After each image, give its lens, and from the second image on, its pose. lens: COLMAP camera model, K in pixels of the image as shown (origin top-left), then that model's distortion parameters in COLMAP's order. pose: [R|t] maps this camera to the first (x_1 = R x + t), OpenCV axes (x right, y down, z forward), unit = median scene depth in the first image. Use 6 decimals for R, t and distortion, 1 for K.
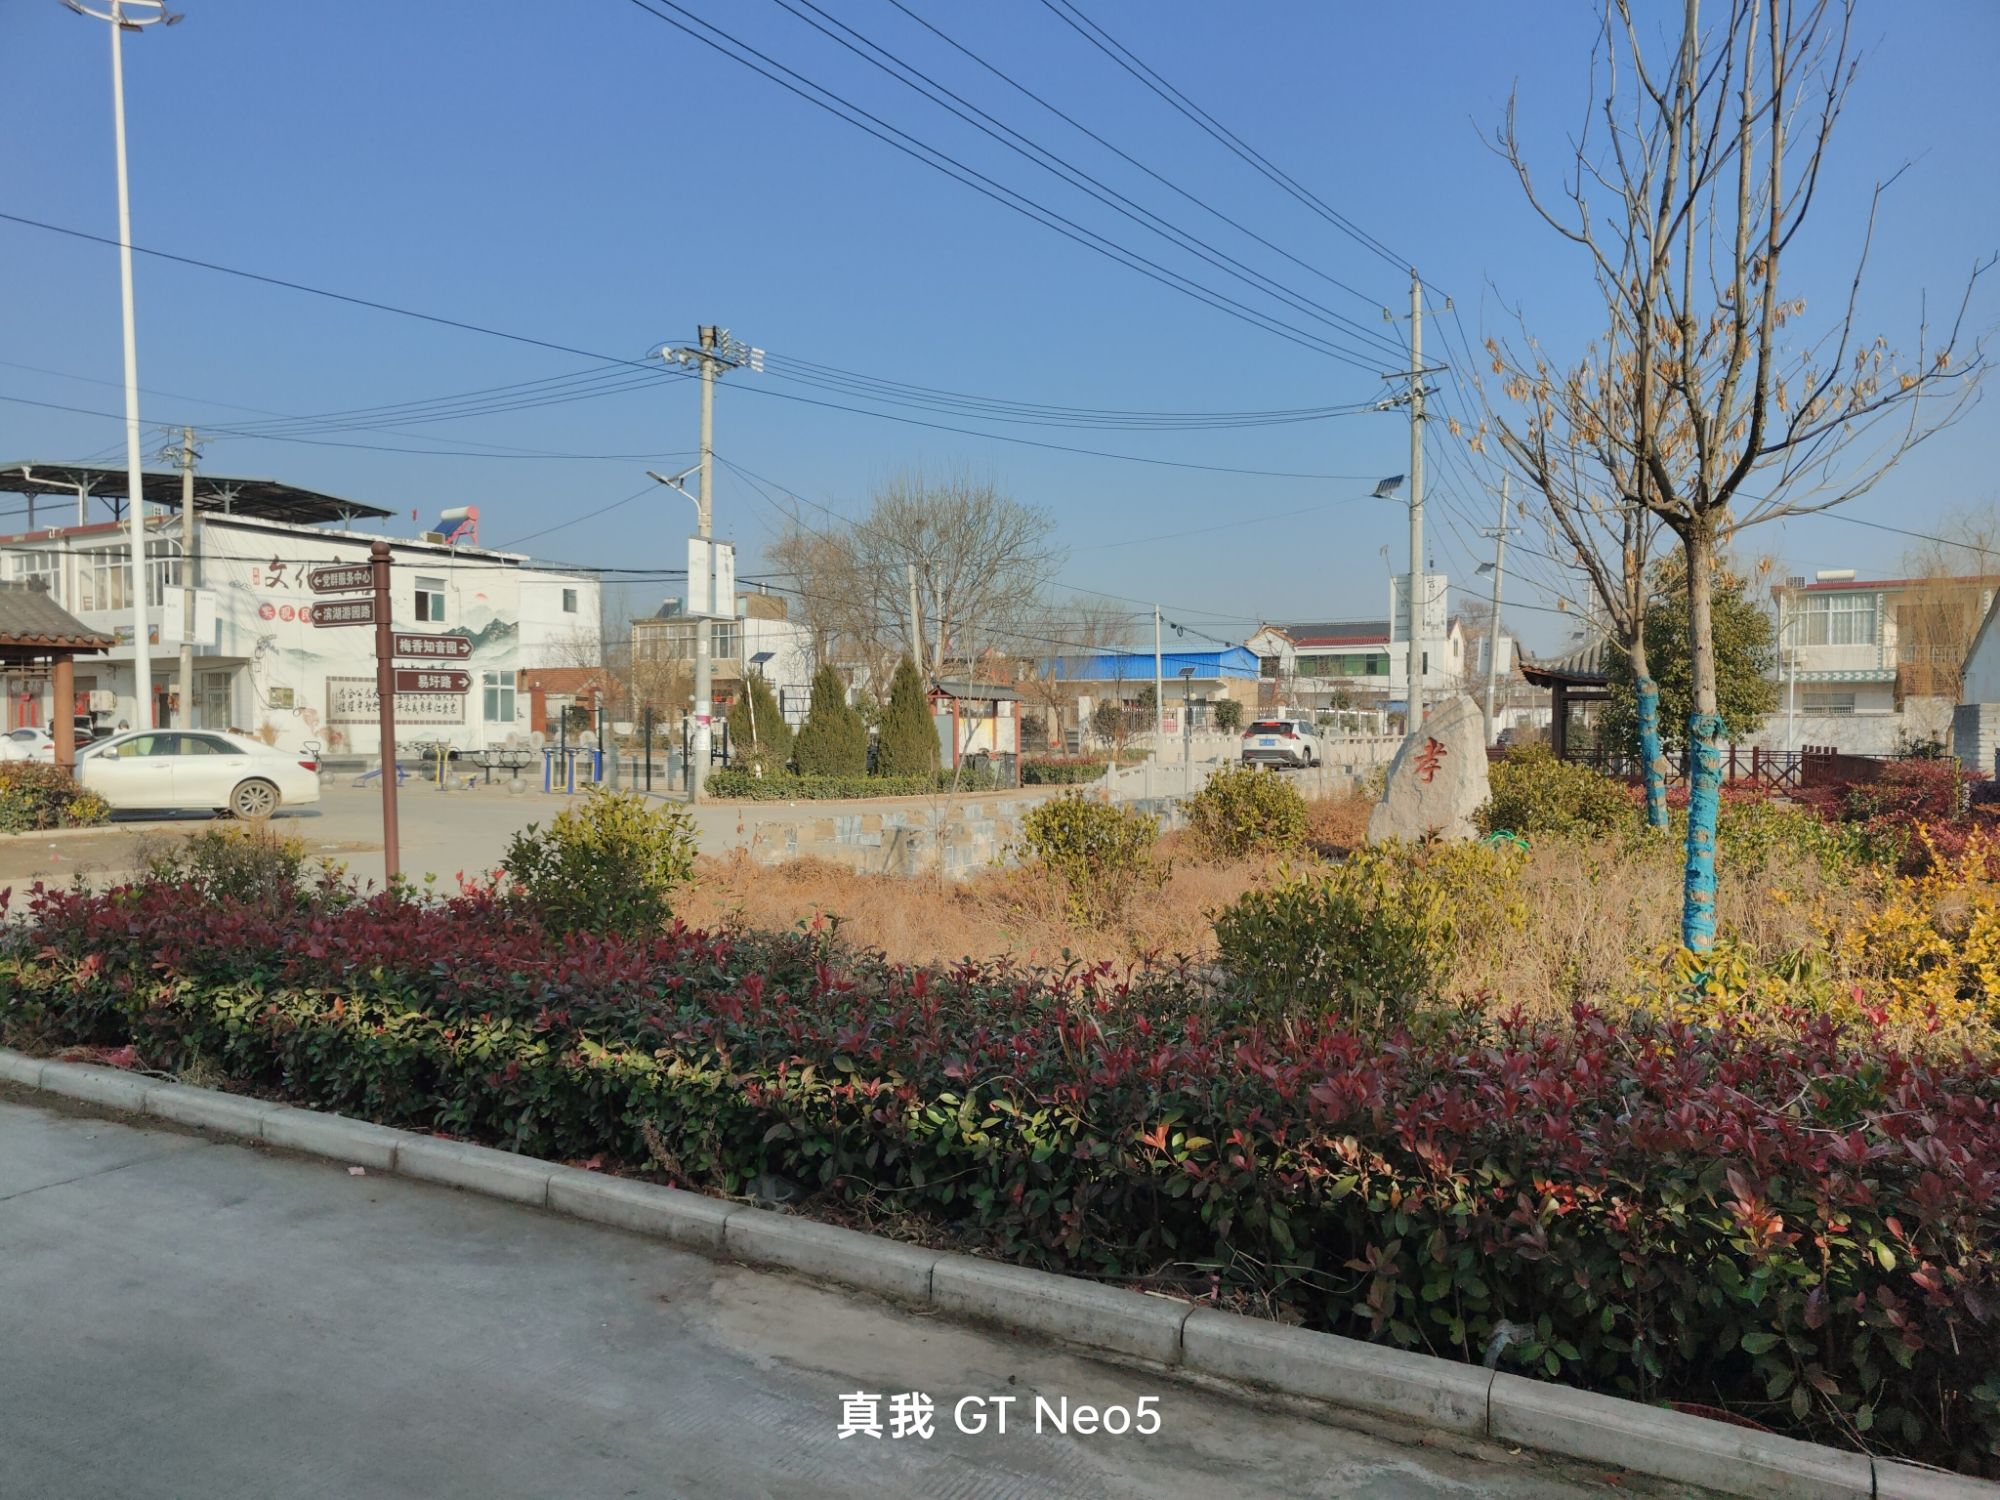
lens RADIAL K [[1389.3, 0, 1000.0], [0, 1389.3, 750.0], [0, 0, 1]] dist [0.021189, -0.000434]
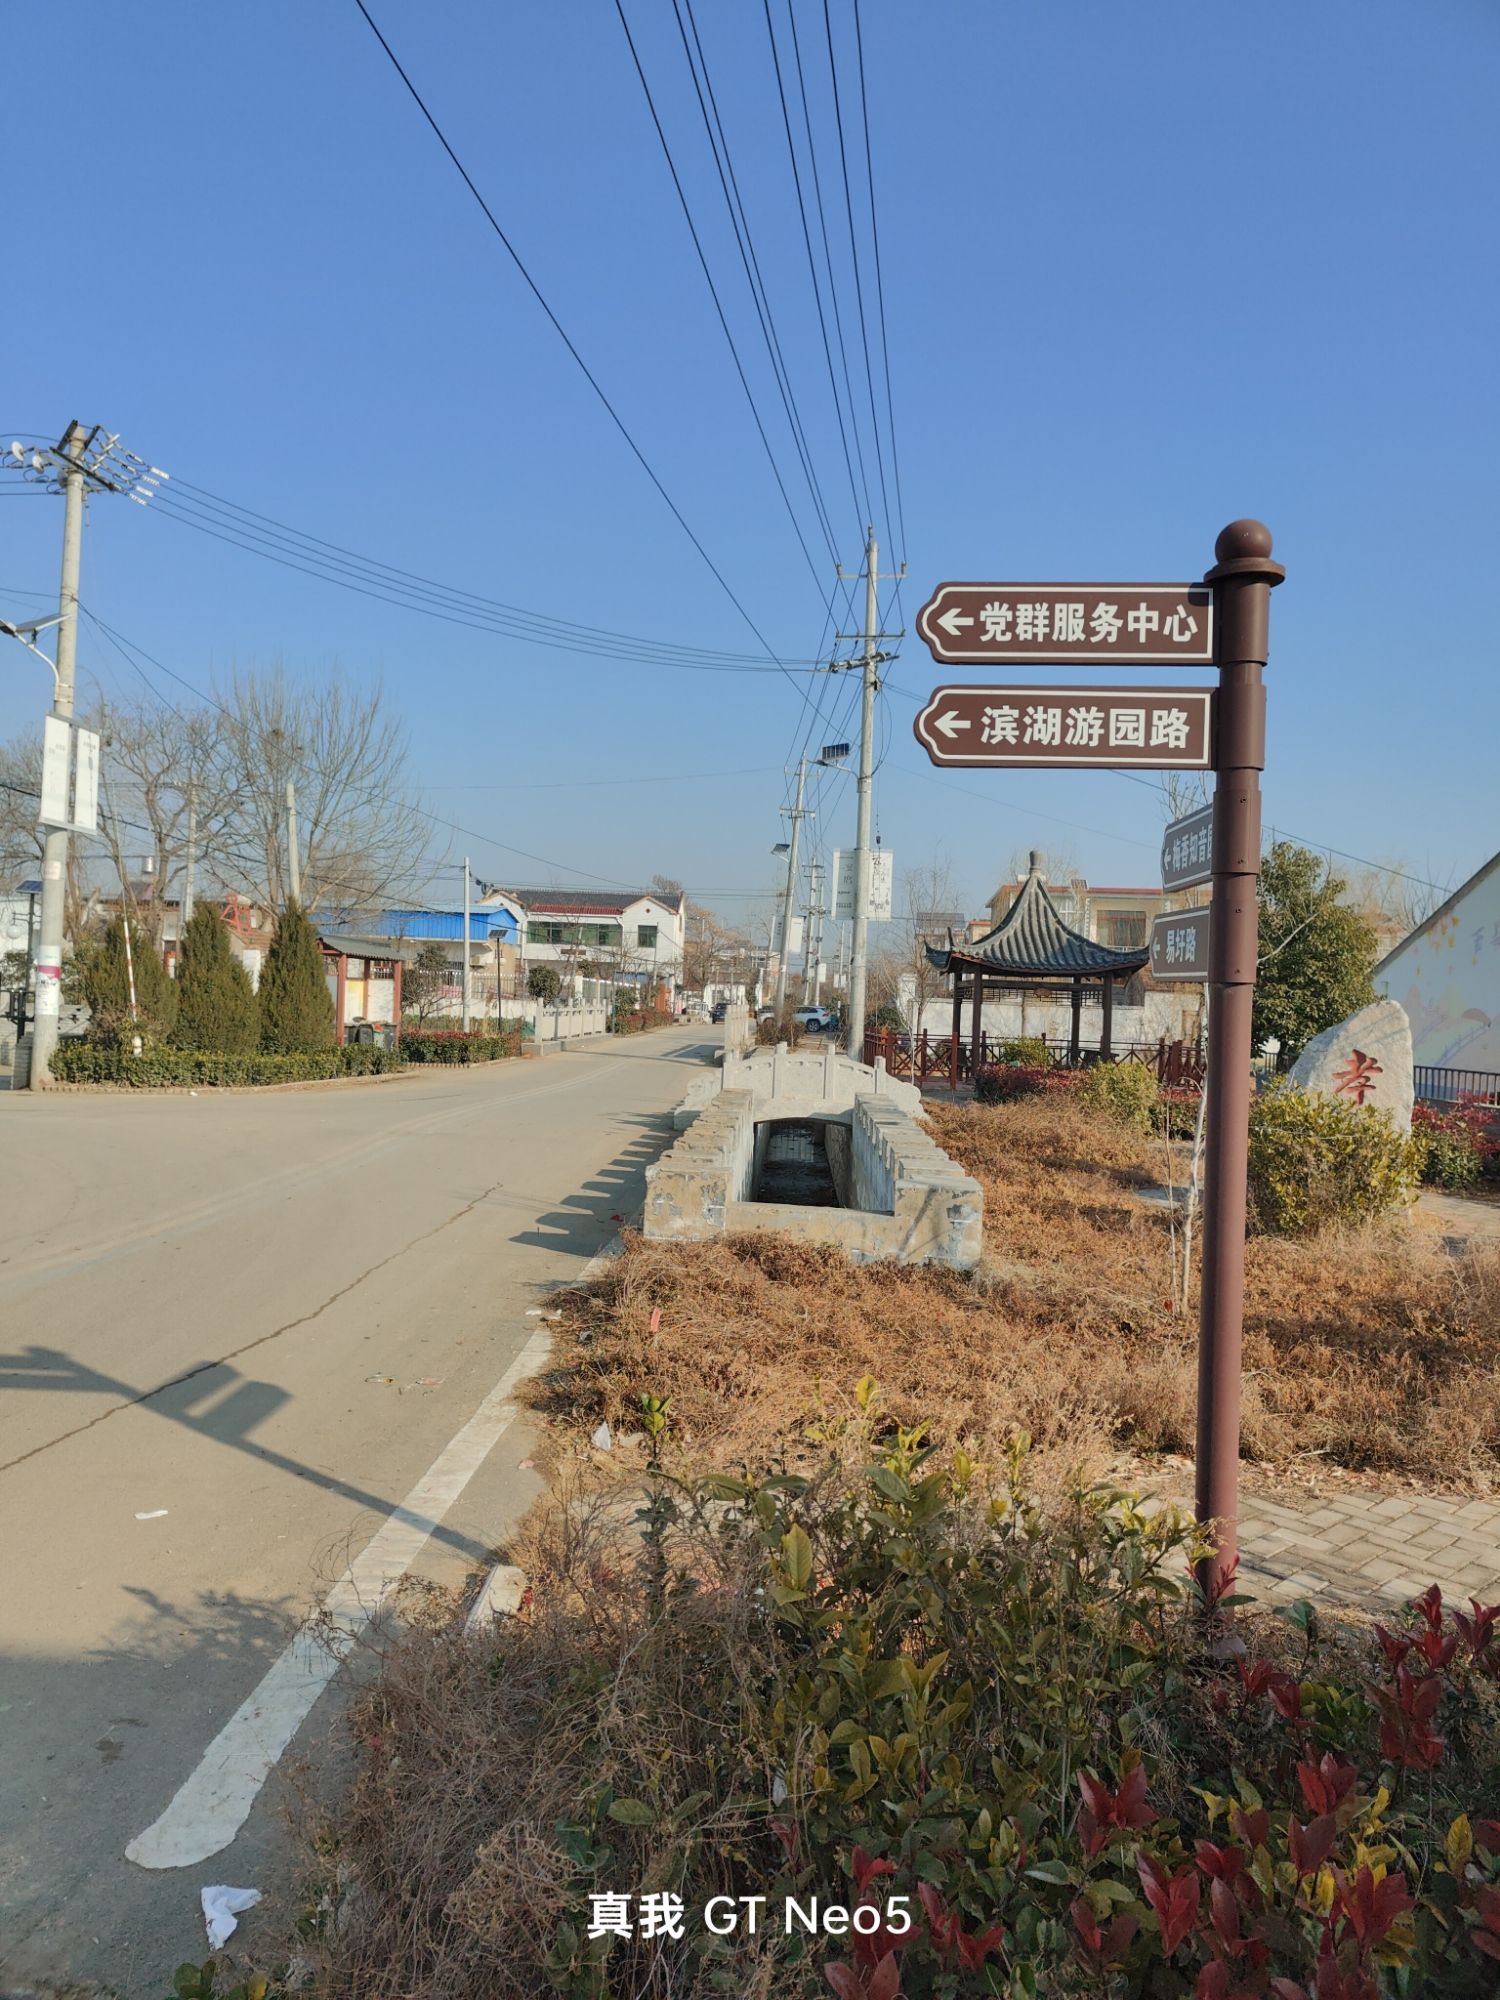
lens RADIAL K [[1389.3, 0, 750.0], [0, 1389.3, 1000.0], [0, 0, 1]] dist [0.021189, -0.000434]
pose [[0.910130, 0.035427, 0.412806, -0.125611], [-0.031556, 0.999371, -0.016193, -0.004946], [-0.413120, 0.001711, 0.910675, 0.137284]]
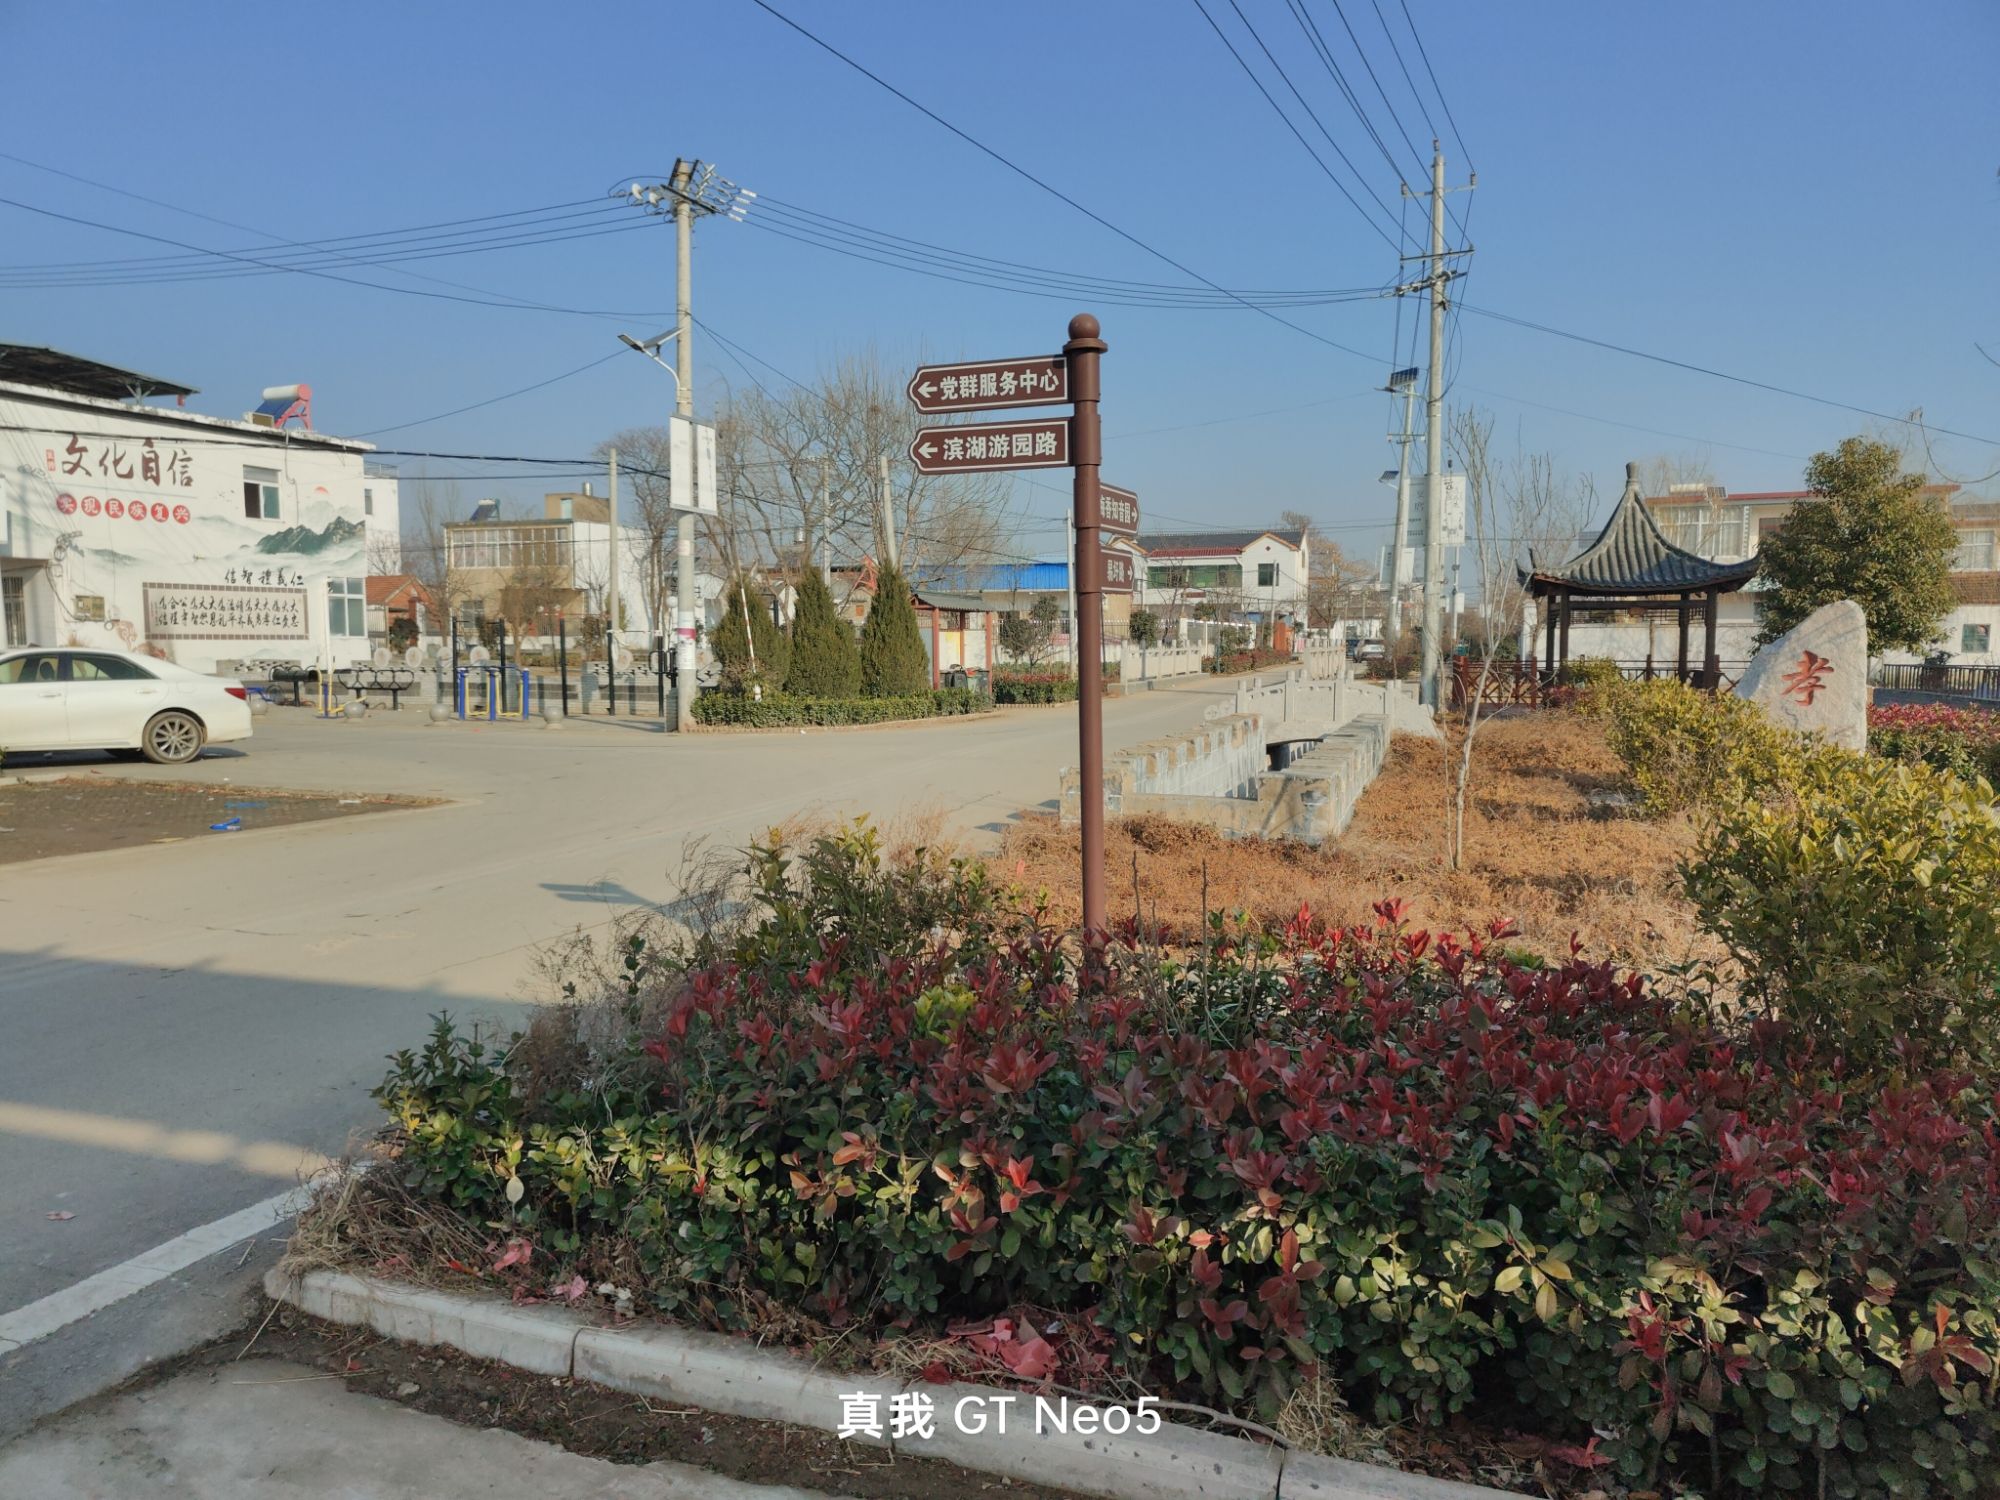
lens RADIAL K [[1394.8, 0, 1009.2], [0, 1394.8, 752.3], [0, 0, 1]] dist [0.025599, -0.007355]
pose [[0.988365, -0.016017, 0.151254, -0.102967], [0.006302, 0.997898, 0.064489, -0.002174], [-0.151969, -0.062786, 0.986389, 0.081682]]
